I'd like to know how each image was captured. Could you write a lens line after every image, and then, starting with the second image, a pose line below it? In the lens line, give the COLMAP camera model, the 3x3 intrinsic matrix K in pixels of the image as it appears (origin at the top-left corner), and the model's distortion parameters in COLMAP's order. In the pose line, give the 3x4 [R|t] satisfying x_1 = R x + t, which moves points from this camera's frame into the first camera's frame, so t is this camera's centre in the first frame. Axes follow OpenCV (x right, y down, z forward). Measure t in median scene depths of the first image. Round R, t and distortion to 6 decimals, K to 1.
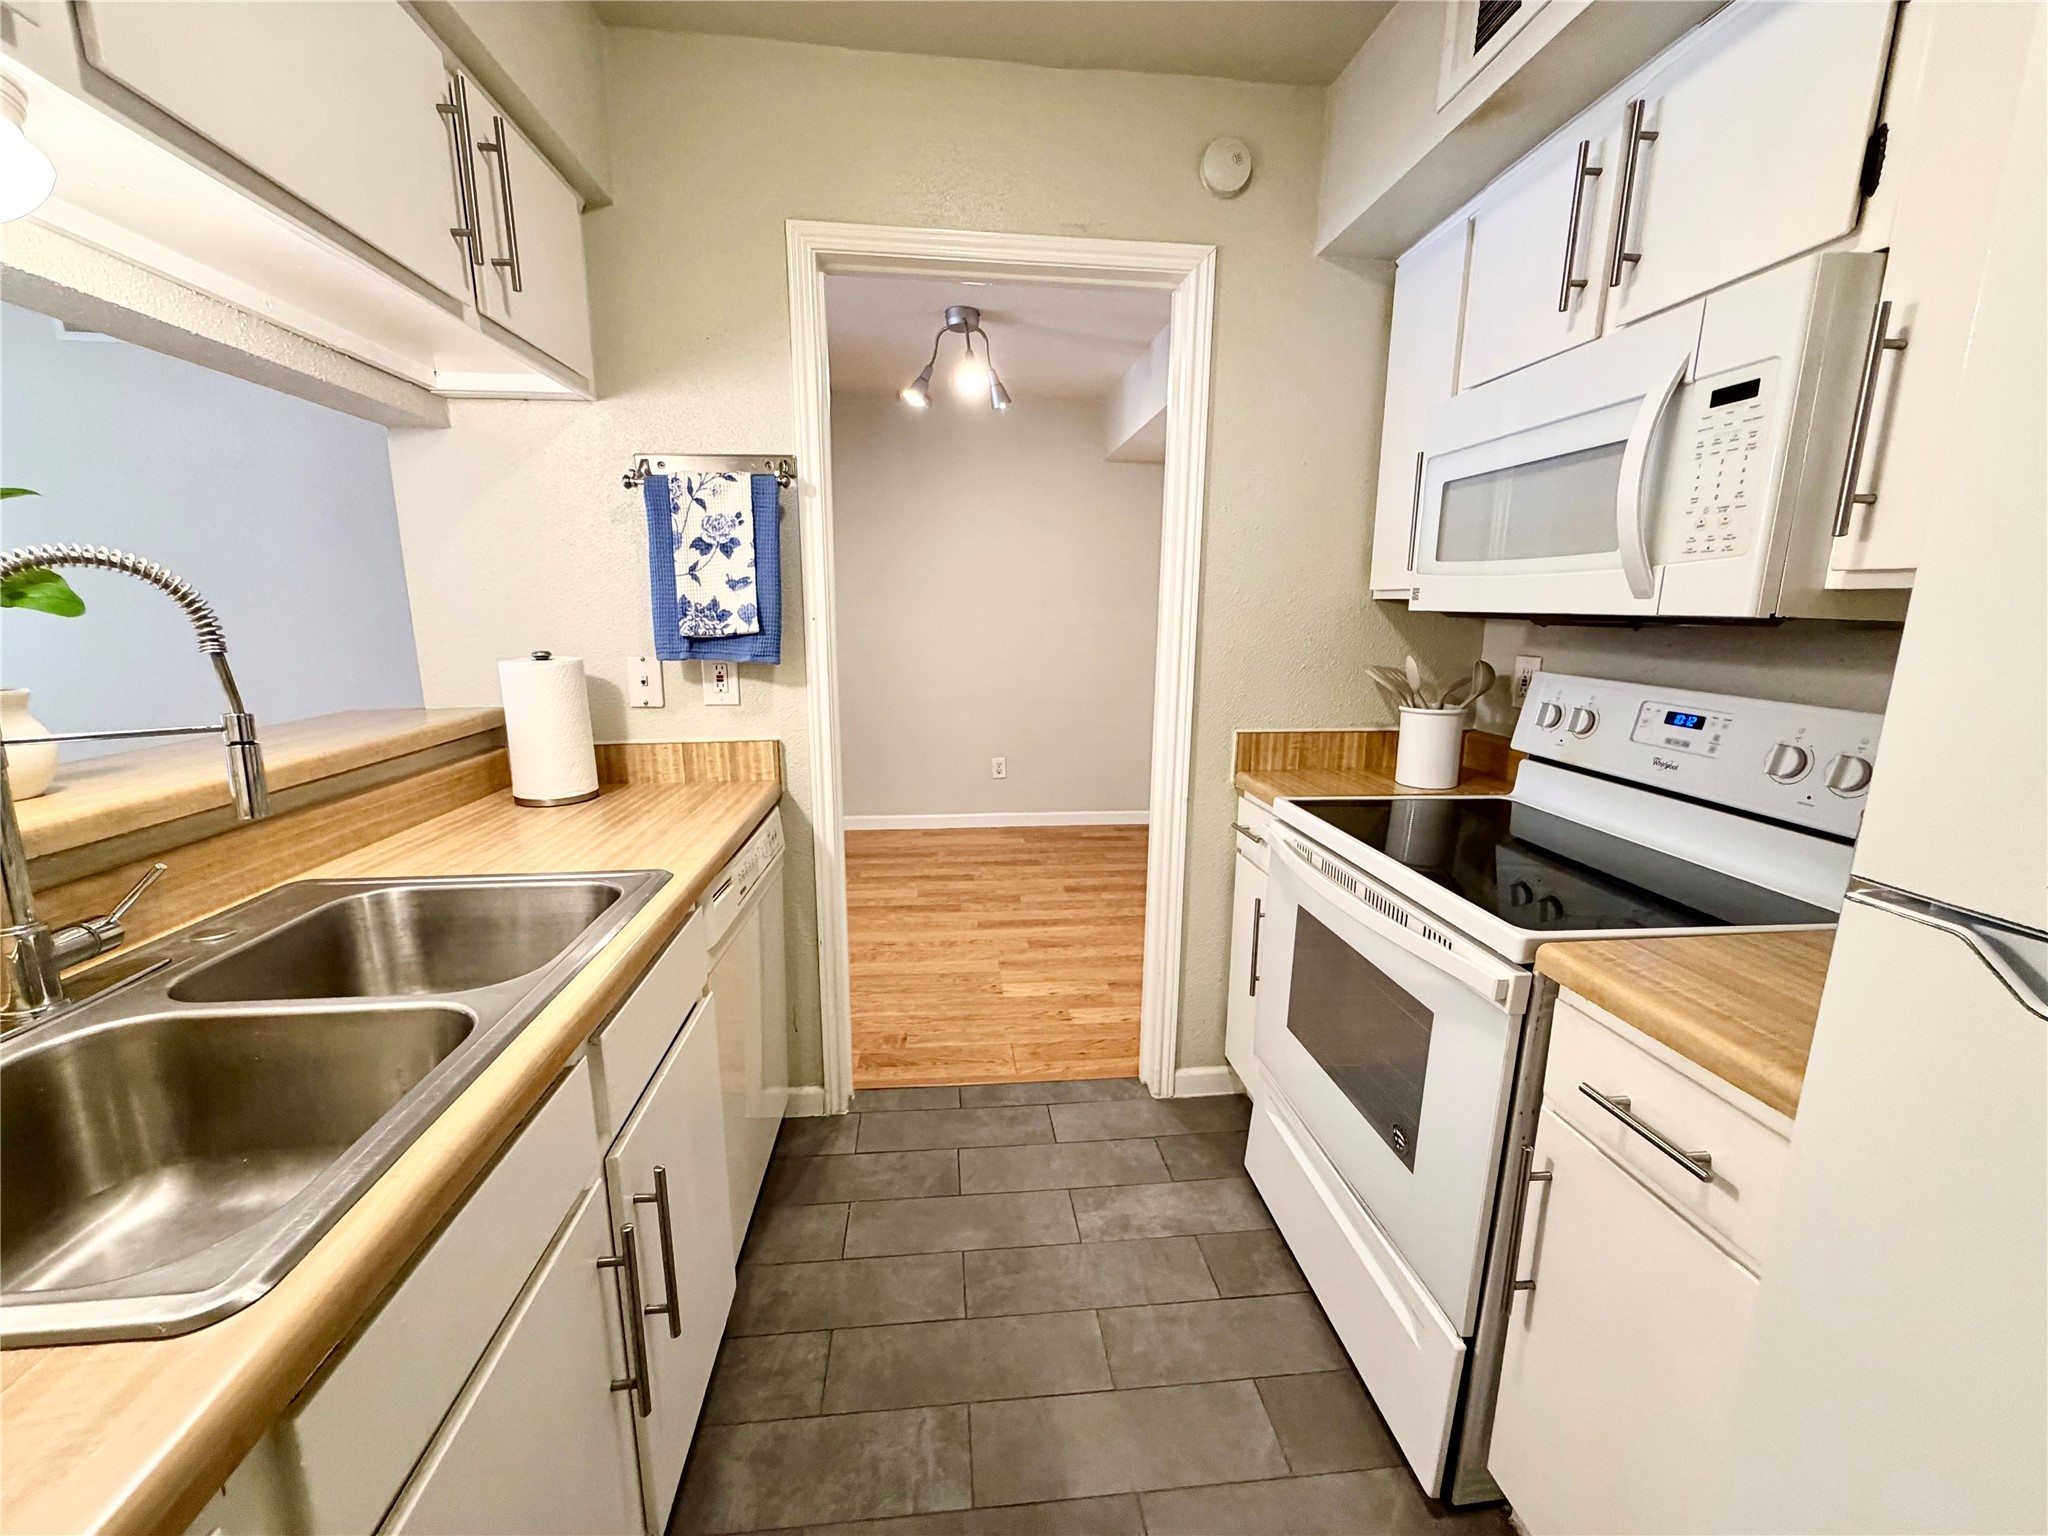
lens RADIAL K [[818.2, 0, 1021.5], [0, 818.2, 770.6], [0, 0, 1]] dist [0.000179, 0.000357]
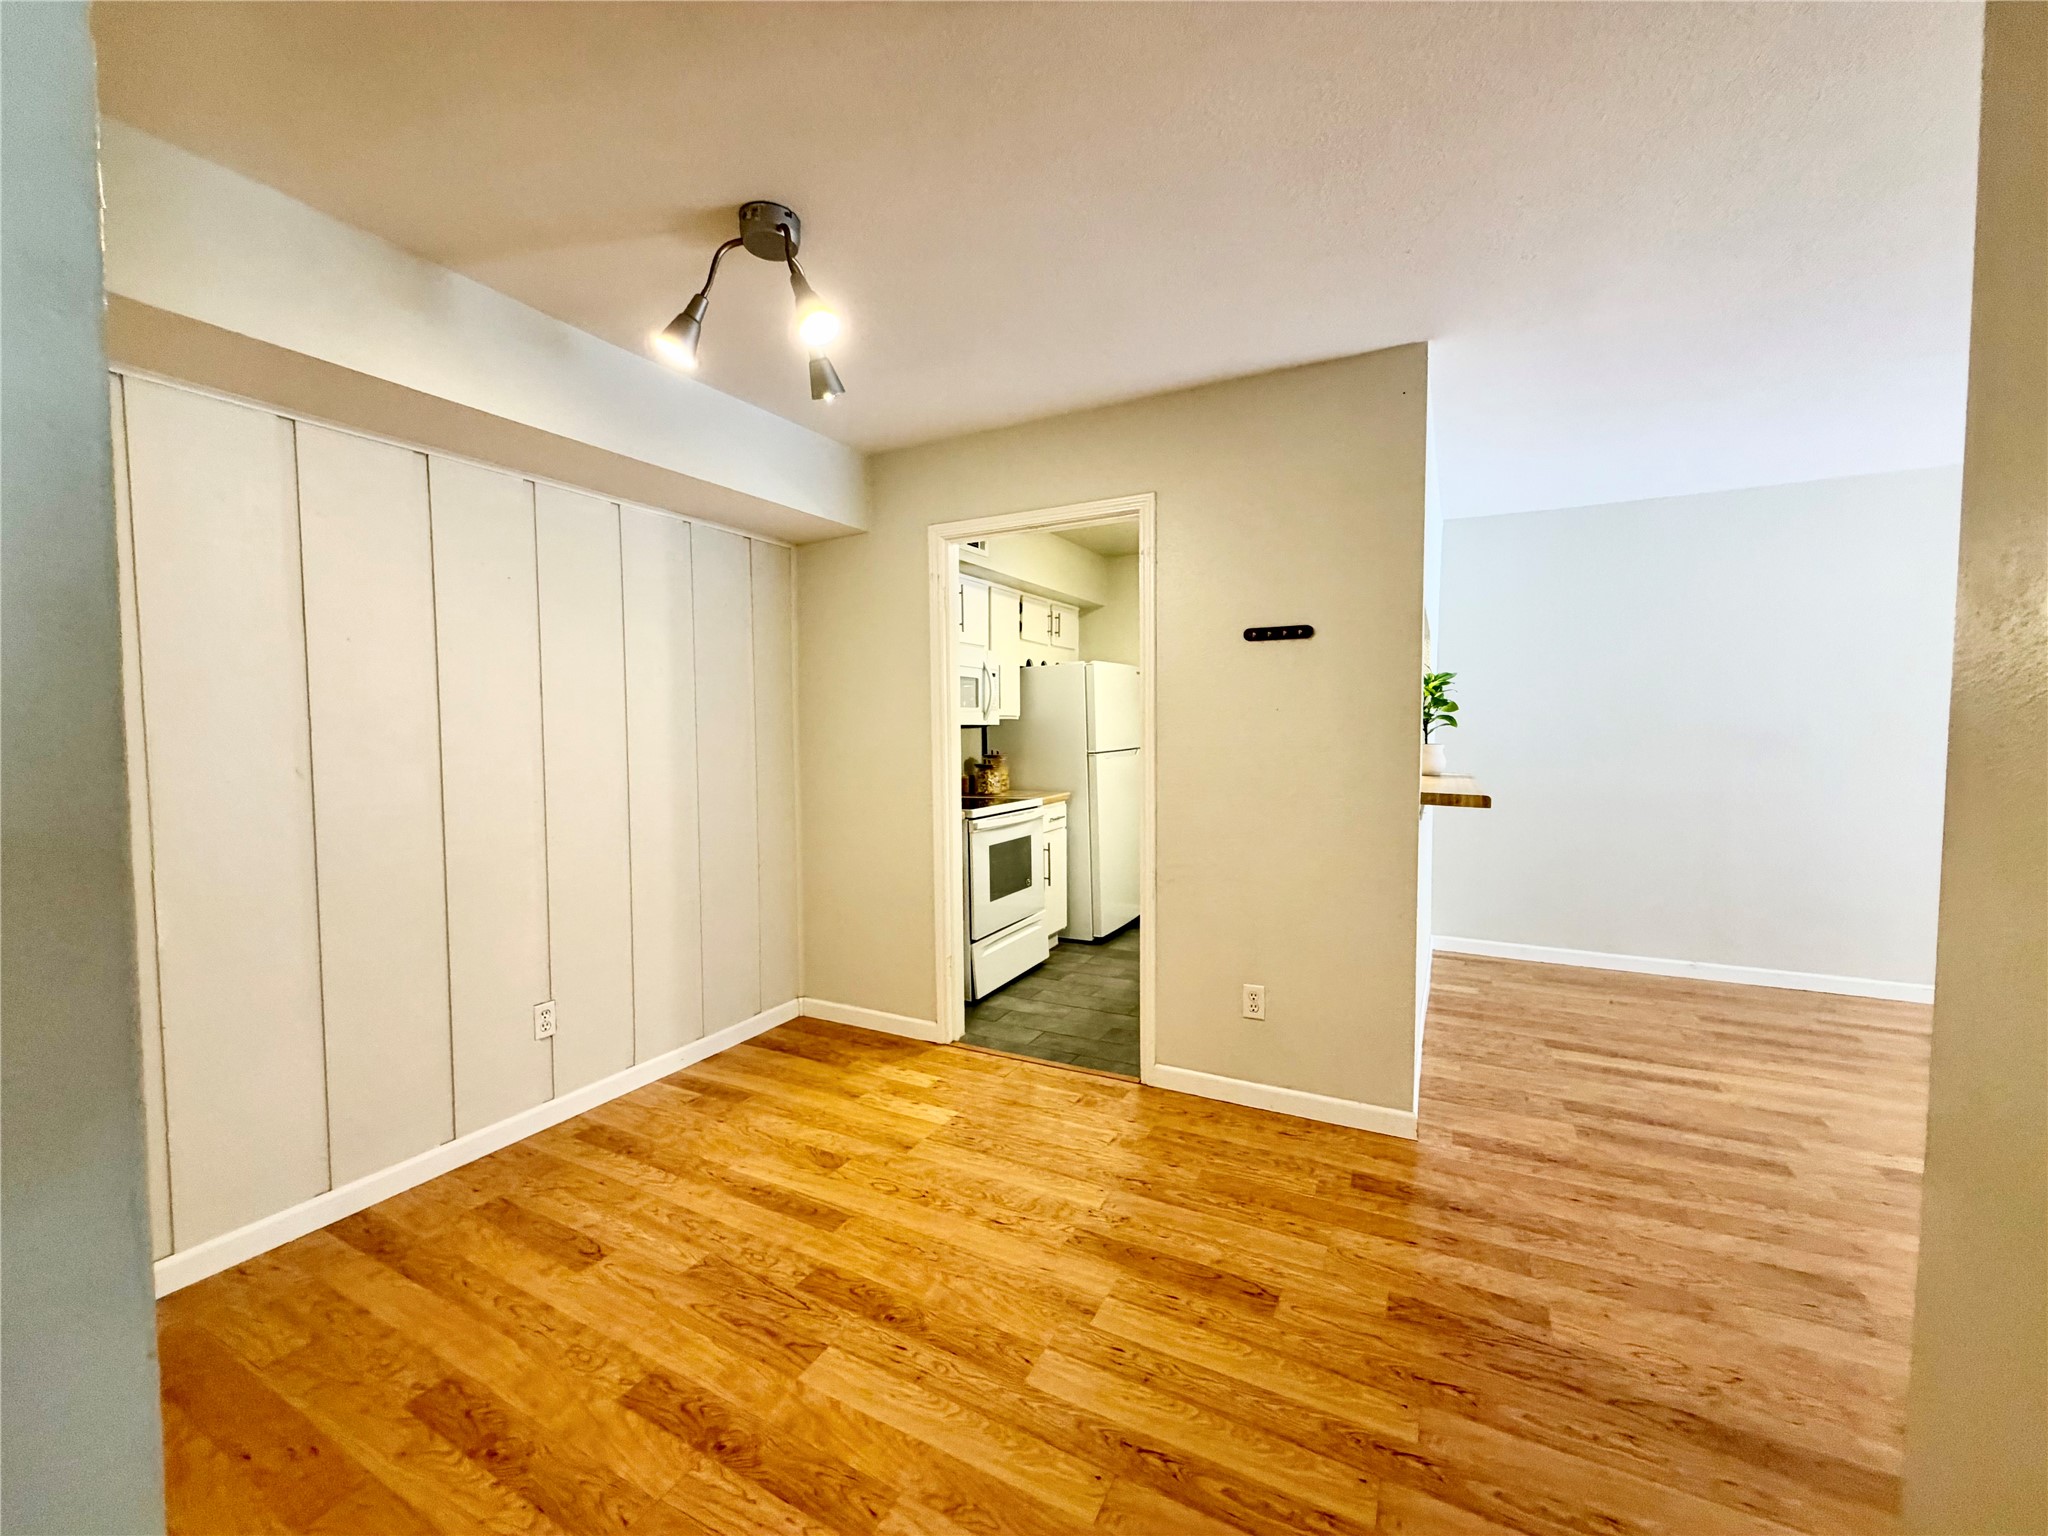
lens RADIAL K [[818.2, 0, 1015.3], [0, 818.2, 773.2], [0, 0, 1]] dist [0.000179, 0.000357]
pose [[-0.826376, -0.032203, 0.562197, -0.939218], [0.115253, 0.967557, 0.224833, -0.503948], [-0.551198, 0.250591, -0.795855, 2.499931]]
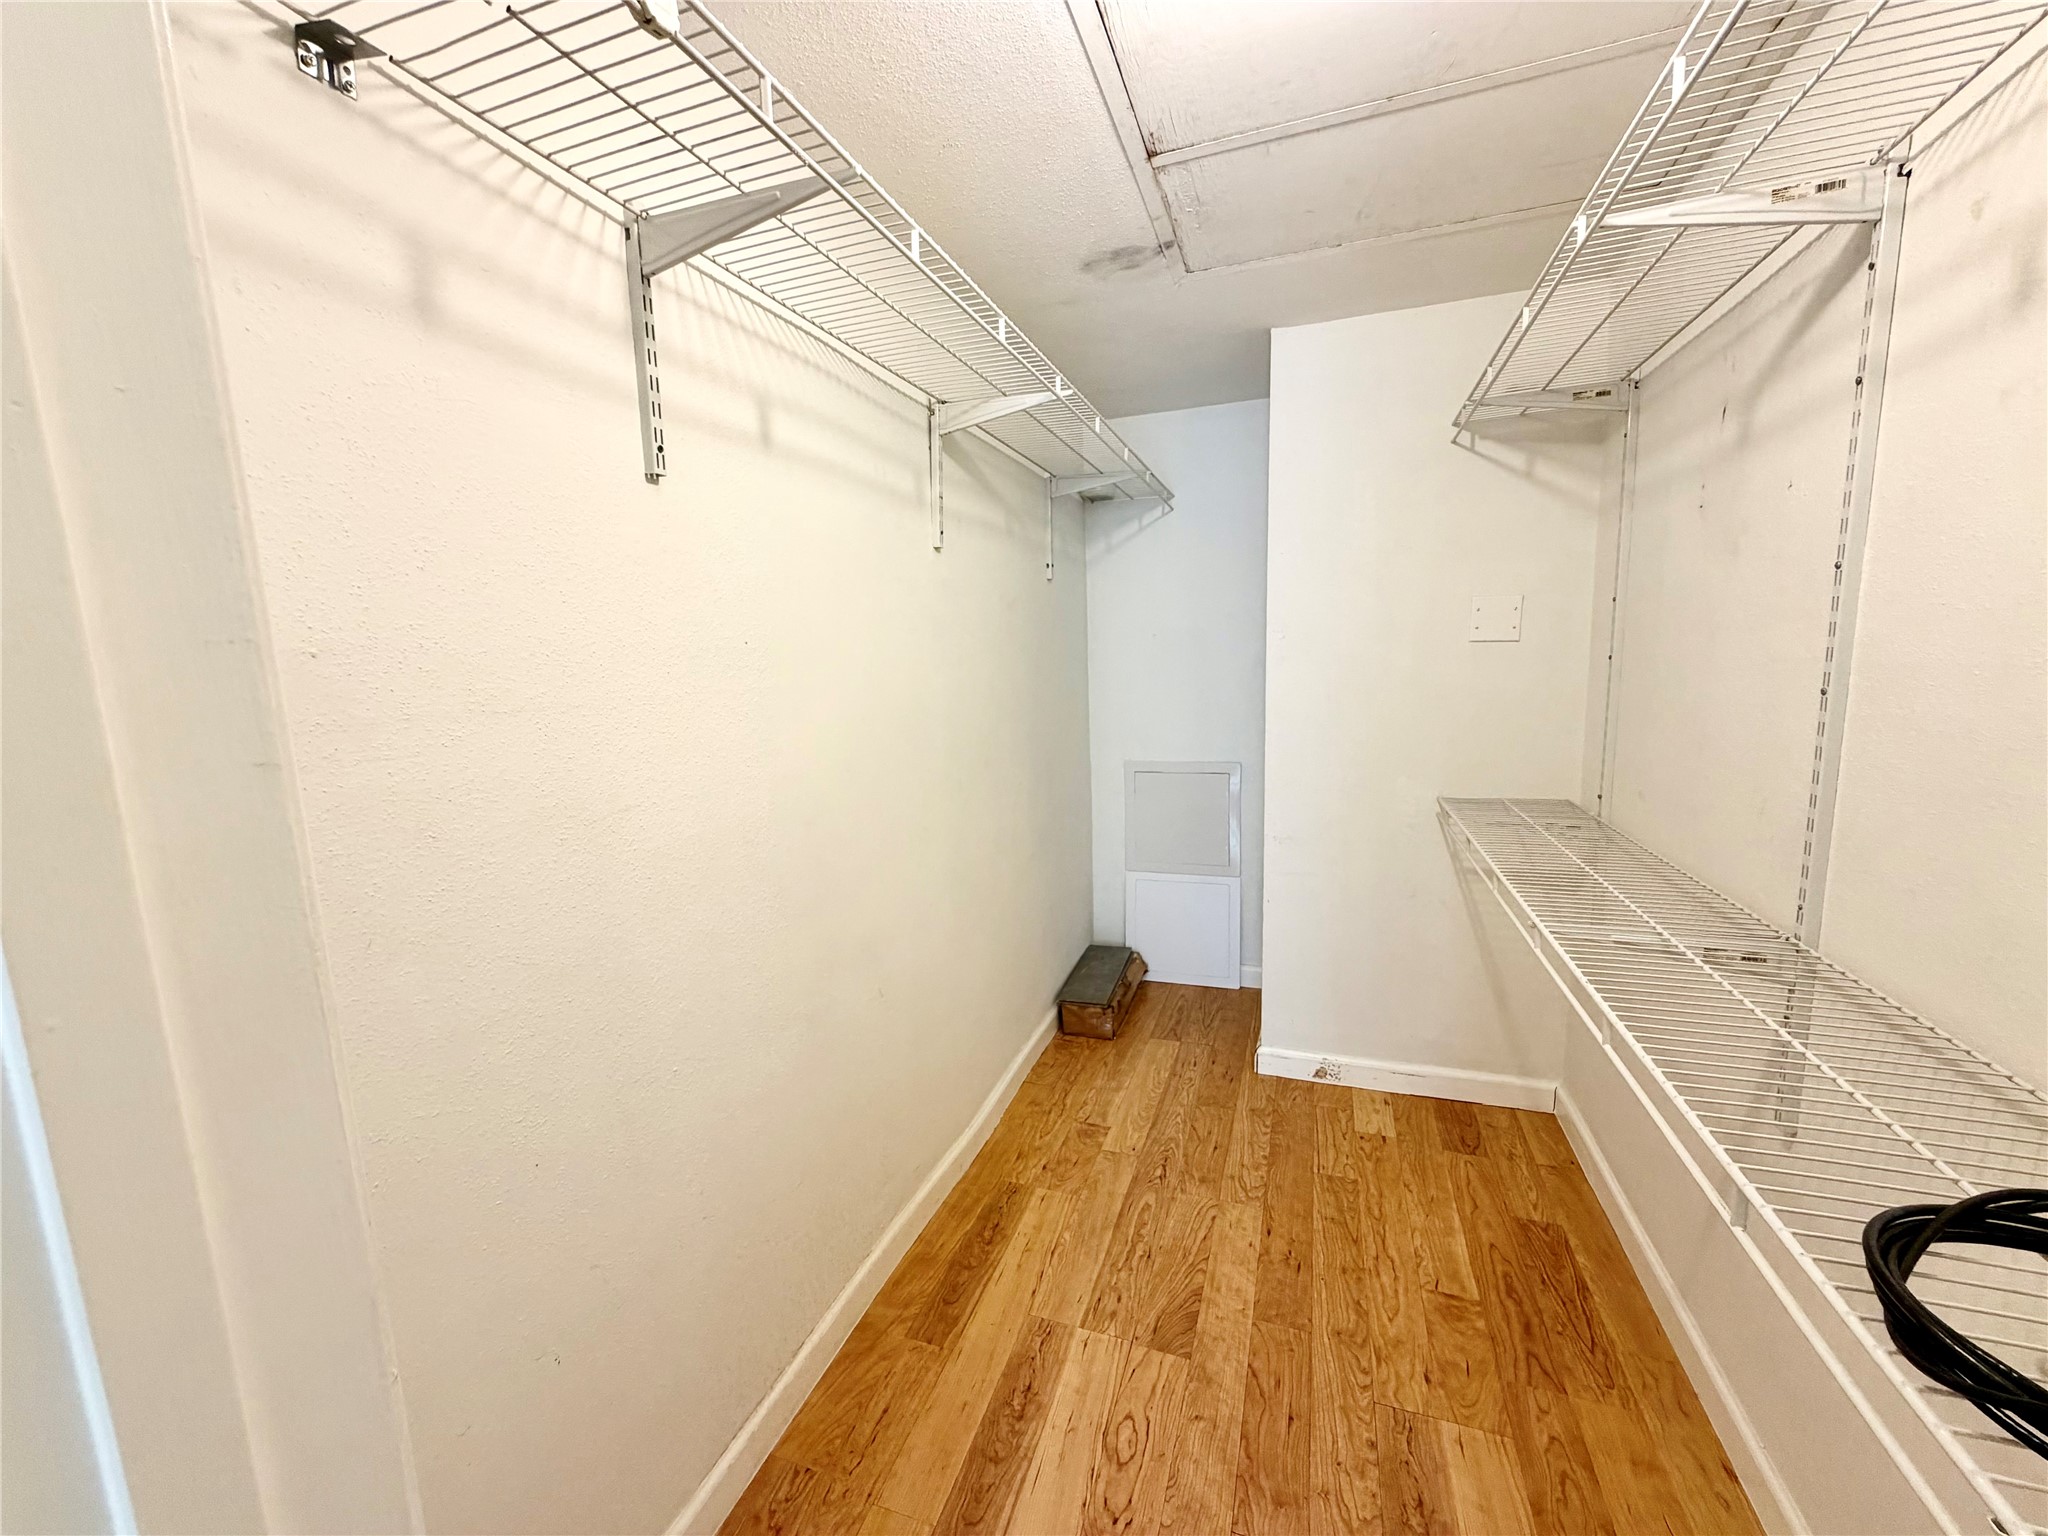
lens RADIAL K [[818.2, 0, 1019.5], [0, 818.2, 780.5], [0, 0, 1]] dist [0.000179, 0.000357]
pose [[0.434696, -0.148479, 0.888253, -1.035992], [0.209484, 0.975931, 0.060618, -0.366803], [-0.875874, 0.159724, 0.455337, 2.046558]]
